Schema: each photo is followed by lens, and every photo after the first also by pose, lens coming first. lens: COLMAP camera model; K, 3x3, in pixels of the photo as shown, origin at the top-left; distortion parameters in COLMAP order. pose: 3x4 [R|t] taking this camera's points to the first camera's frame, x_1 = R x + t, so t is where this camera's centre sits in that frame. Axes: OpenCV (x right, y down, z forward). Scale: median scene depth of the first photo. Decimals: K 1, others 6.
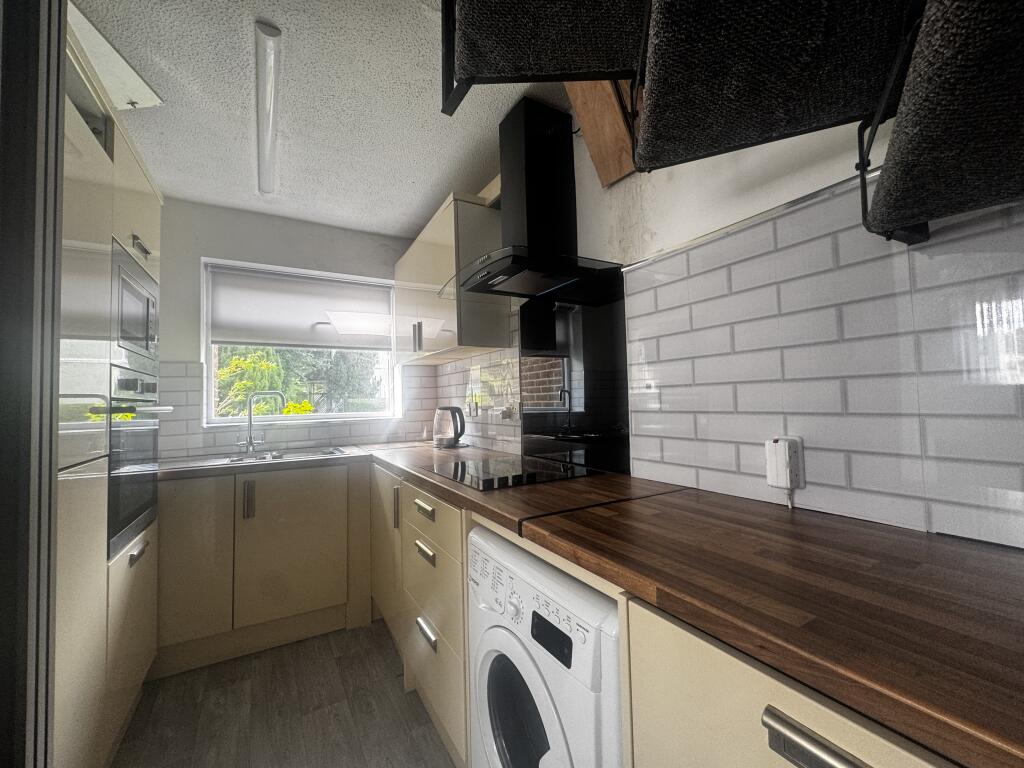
lens RADIAL K [[411.1, 0, 509.5], [0, 411.1, 383.2], [0, 0, 1]] dist [-0.001984, -0.000193]
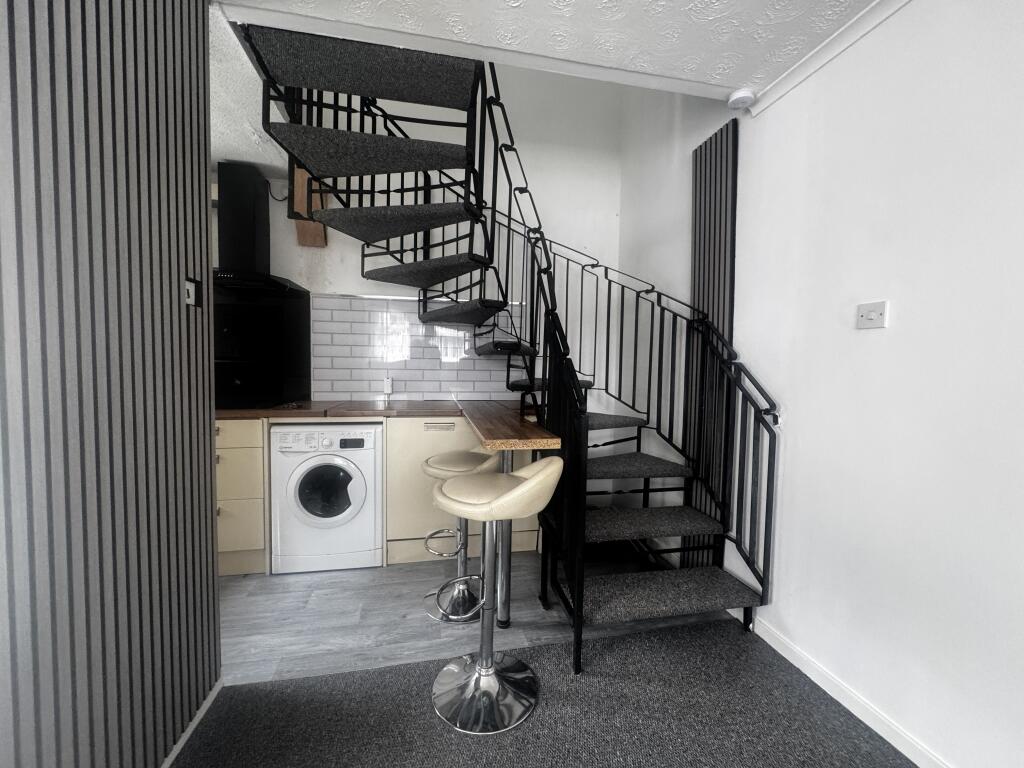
lens RADIAL K [[411.1, 0, 509.5], [0, 411.1, 383.2], [0, 0, 1]] dist [-0.001984, -0.000193]
pose [[0.323924, -0.017097, 0.945928, -1.063958], [-0.063829, 0.997164, 0.039881, 0.001884], [-0.943927, -0.073296, 0.321914, -0.448310]]
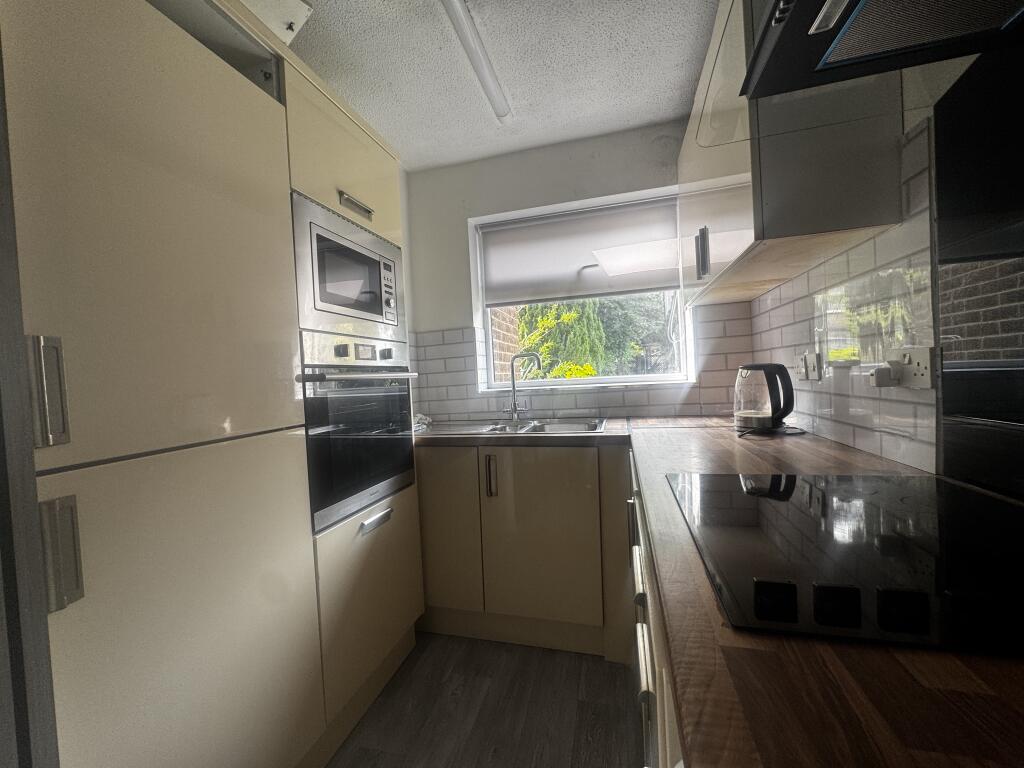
lens RADIAL K [[411.1, 0, 509.5], [0, 411.1, 383.2], [0, 0, 1]] dist [-0.001984, -0.000193]
pose [[0.703236, 0.002325, -0.710953, 0.023964], [0.064645, 0.995643, 0.067199, 0.032364], [0.708011, -0.093216, 0.700022, 0.489628]]
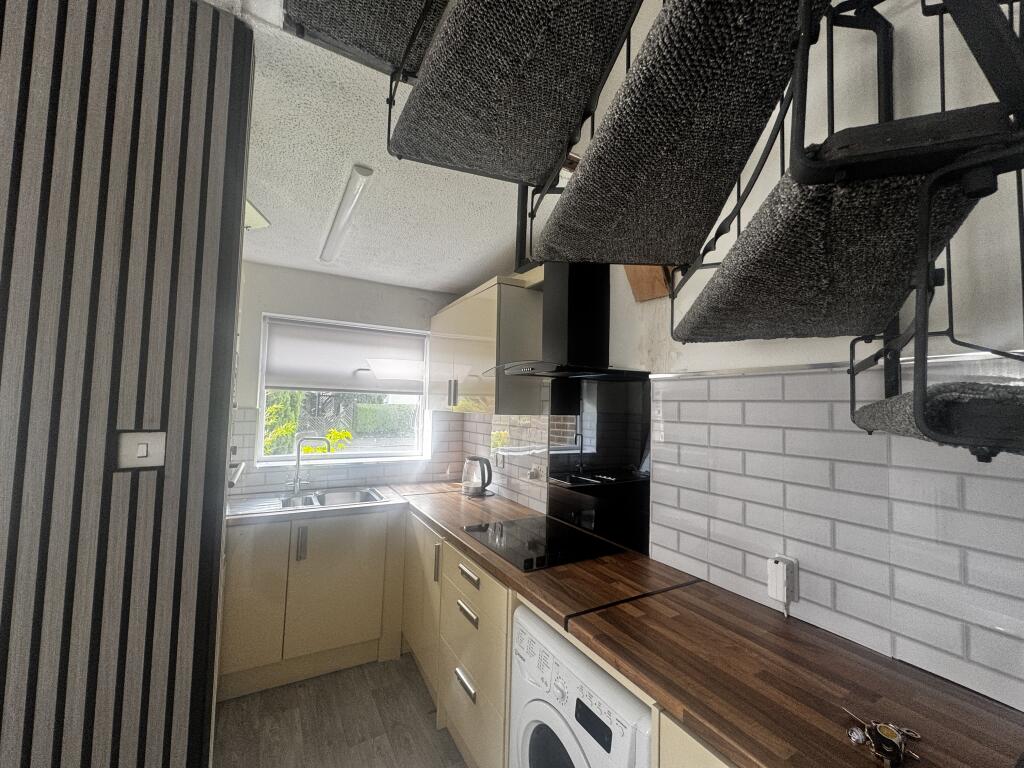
lens RADIAL K [[411.1, 0, 509.5], [0, 411.1, 383.2], [0, 0, 1]] dist [-0.001984, -0.000193]
pose [[0.998664, 0.050833, -0.009297, -0.093149], [-0.050950, 0.998619, -0.012843, -0.190927], [0.008631, 0.013300, 0.999874, -0.137224]]
